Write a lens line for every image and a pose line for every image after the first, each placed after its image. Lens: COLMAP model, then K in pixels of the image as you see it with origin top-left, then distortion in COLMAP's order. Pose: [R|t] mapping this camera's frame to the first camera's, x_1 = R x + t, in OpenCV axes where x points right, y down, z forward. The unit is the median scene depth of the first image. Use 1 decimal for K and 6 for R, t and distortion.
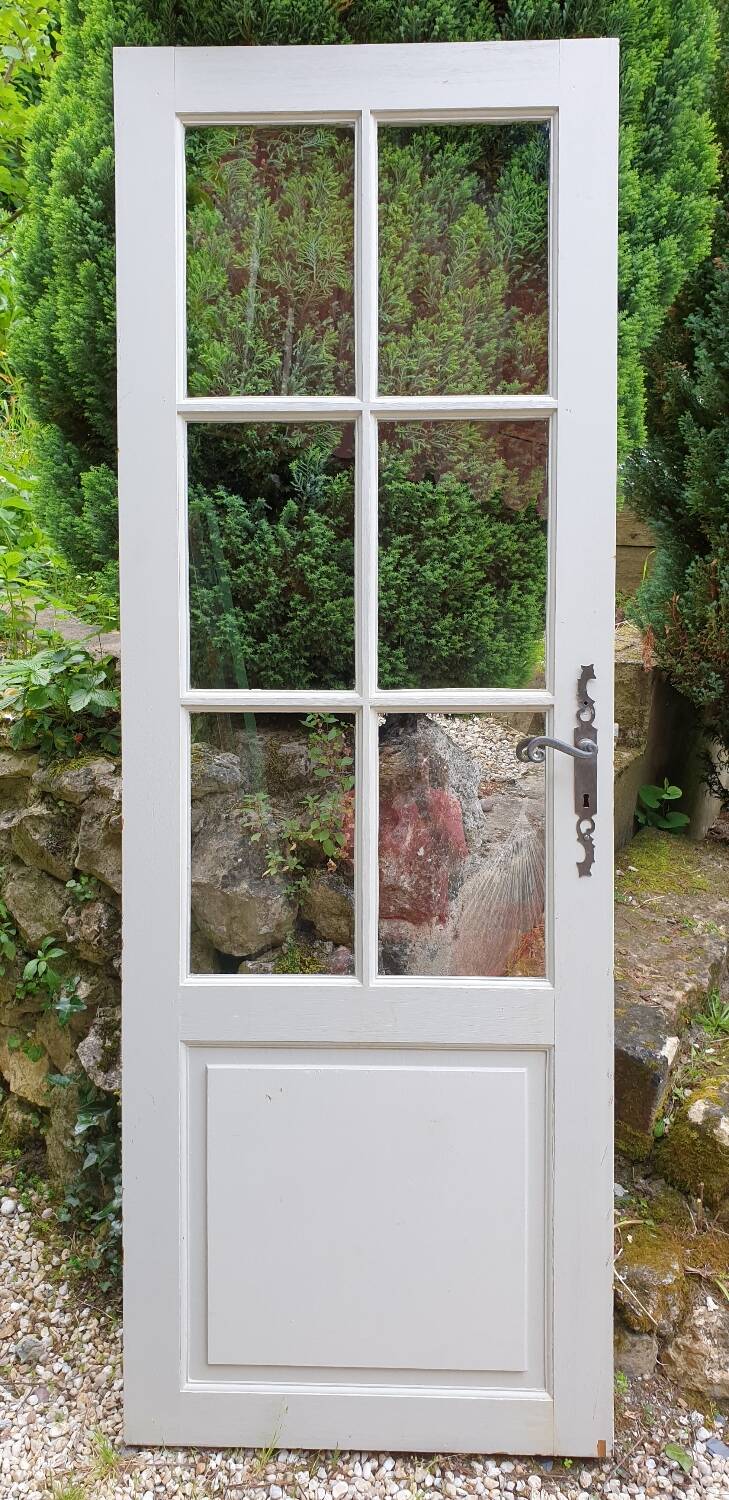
lens RADIAL K [[1198.9, 0, 367.3], [0, 1198.9, 751.9], [0, 0, 1]] dist [0.047027, 0.013974]
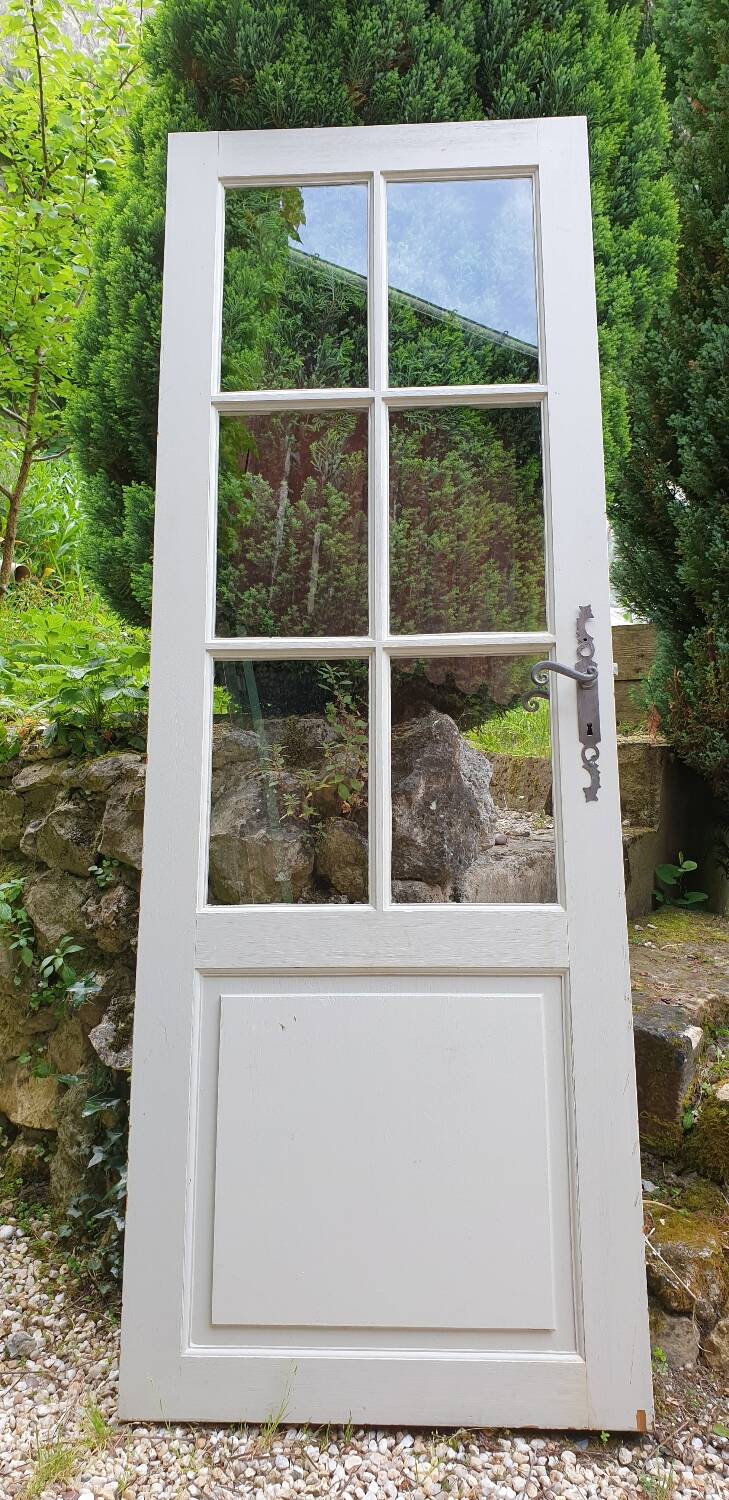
lens RADIAL K [[1195.3, 0, 365.1], [0, 1195.3, 741.6], [0, 0, 1]] dist [0.061980, -0.009465]
pose [[0.999752, -0.006193, -0.021413, 0.008714], [0.000553, 0.967228, -0.253907, 0.298835], [0.022284, 0.253832, 0.966991, -0.009593]]
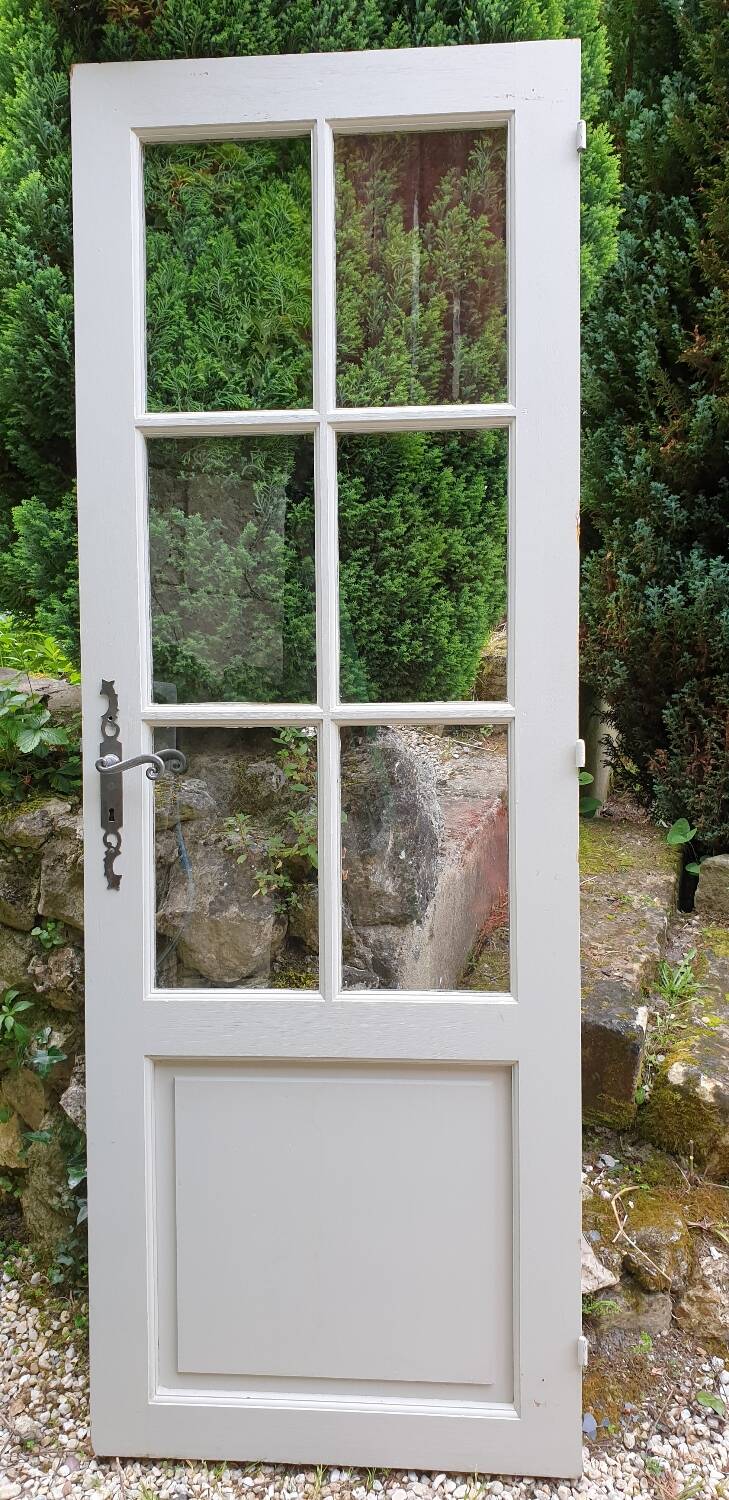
lens RADIAL K [[1193.3, 0, 384.1], [0, 1193.3, 755.2], [0, 0, 1]] dist [0.051847, 0.003910]
pose [[0.982744, -0.098926, 0.156296, -0.122972], [0.100949, 0.994879, -0.005034, 0.002153], [-0.154998, 0.020725, 0.987697, 0.003938]]
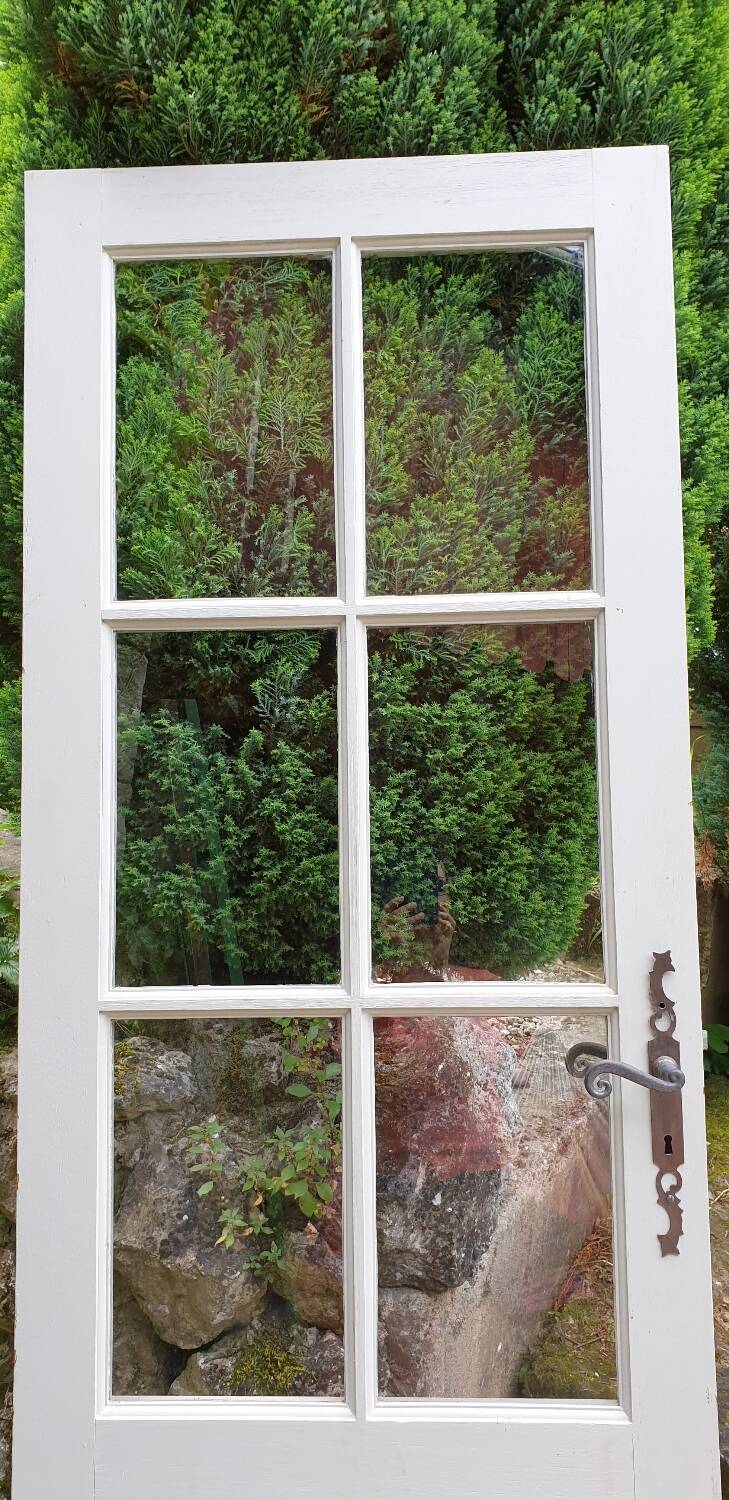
lens RADIAL K [[1235.7, 0, 364.5], [0, 1235.7, 750.0], [0, 0, 1]] dist [0.162364, -0.287351]
pose [[0.999783, -0.014936, -0.014515, 0.016663], [0.013242, 0.993787, -0.110507, -0.105697], [0.016075, 0.110290, 0.993769, 0.221078]]
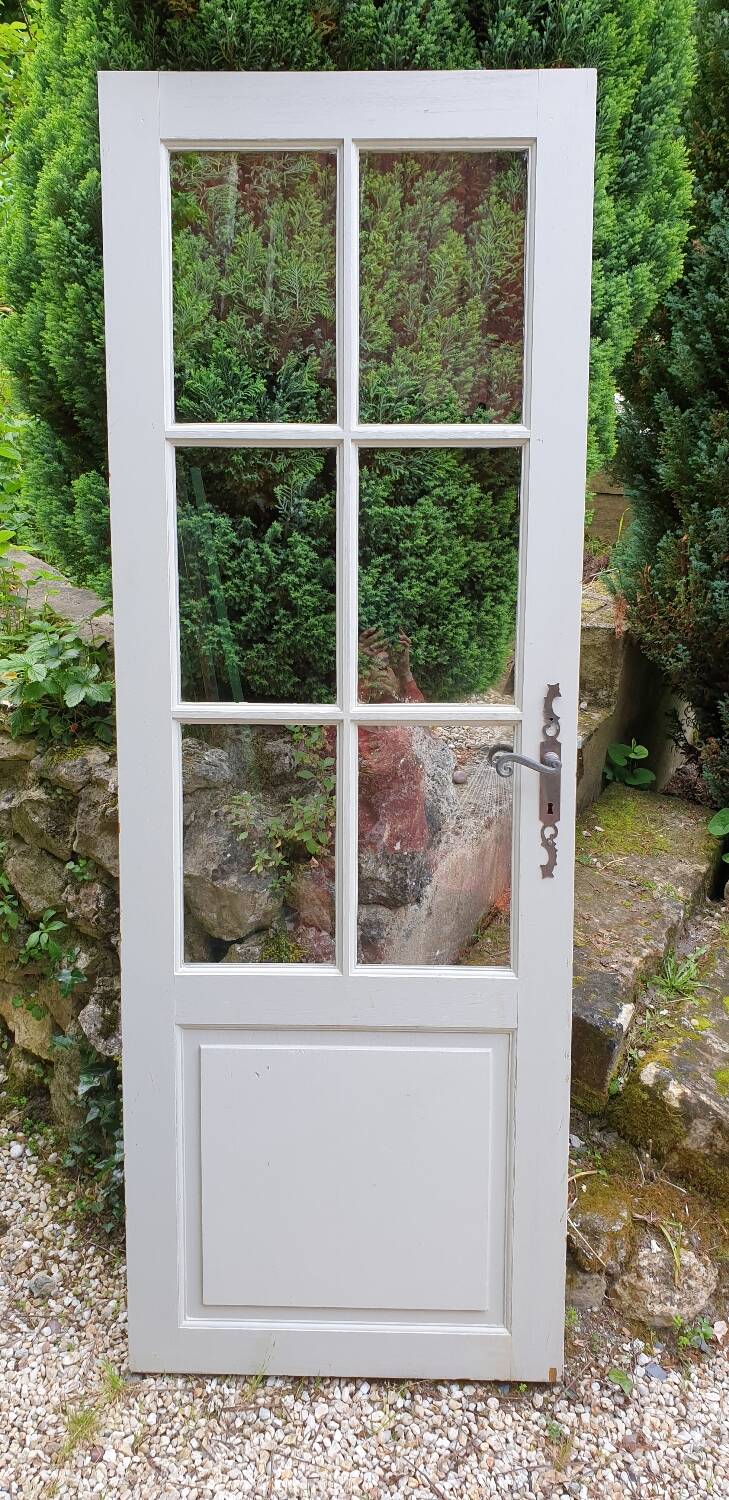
lens RADIAL K [[1195.8, 0, 364.5], [0, 1195.8, 750.0], [0, 0, 1]] dist [0.059080, -0.001198]
pose [[0.999922, 0.002886, 0.012129, 0.001967], [-0.004065, 0.995149, 0.098295, -0.110951], [-0.011786, -0.098337, 0.995083, -0.059499]]
